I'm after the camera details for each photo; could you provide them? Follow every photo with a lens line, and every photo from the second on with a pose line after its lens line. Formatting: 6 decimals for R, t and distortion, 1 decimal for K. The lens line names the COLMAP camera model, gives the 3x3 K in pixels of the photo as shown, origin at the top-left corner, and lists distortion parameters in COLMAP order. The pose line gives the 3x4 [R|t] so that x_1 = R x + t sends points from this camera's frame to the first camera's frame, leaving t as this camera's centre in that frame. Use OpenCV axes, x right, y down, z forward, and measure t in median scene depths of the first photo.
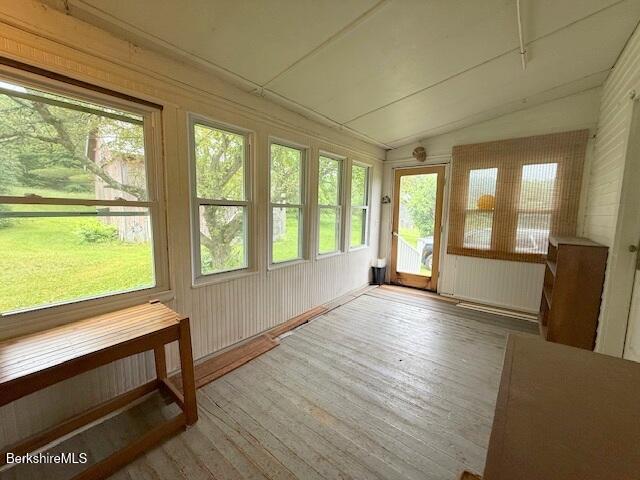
lens RADIAL K [[254.1, 0, 318.8], [0, 254.1, 240.0], [0, 0, 1]] dist [-0.000580, -0.000632]
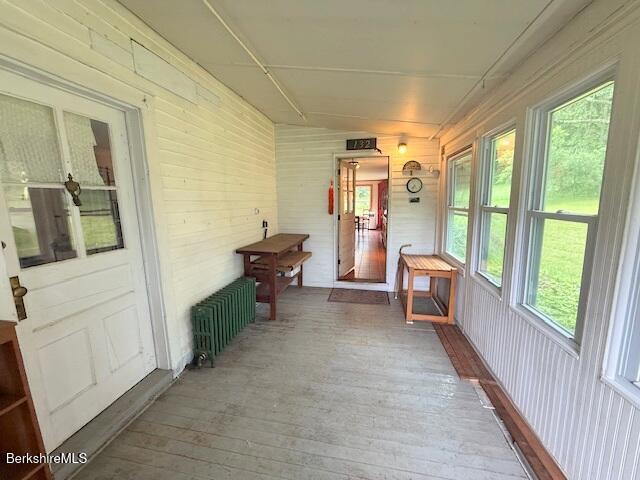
lens RADIAL K [[254.1, 0, 319.4], [0, 254.1, 244.8], [0, 0, 1]] dist [-0.000580, -0.000632]
pose [[-0.885323, 0.083173, -0.457478, 0.547335], [-0.049608, 0.961361, 0.270786, -0.199707], [0.462323, 0.262428, -0.846988, 1.241887]]
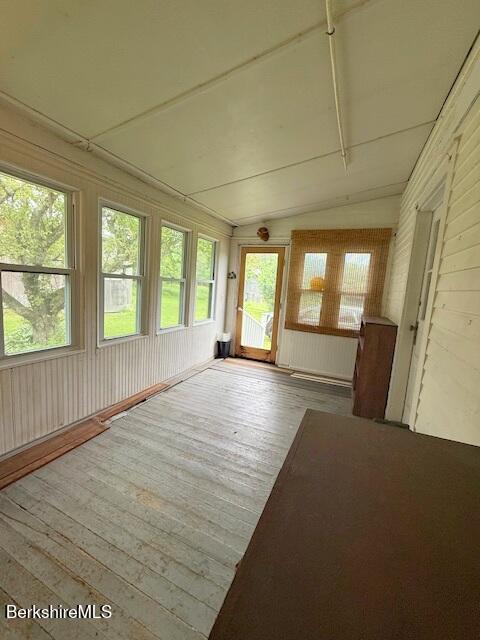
lens RADIAL K [[254.1, 0, 239.7], [0, 254.1, 319.0], [0, 0, 1]] dist [-0.000580, -0.000632]
pose [[0.965259, 0.015688, 0.260822, 0.047865], [-0.023167, 0.999403, 0.025623, -0.016064], [-0.260265, -0.030776, 0.965047, -0.000139]]
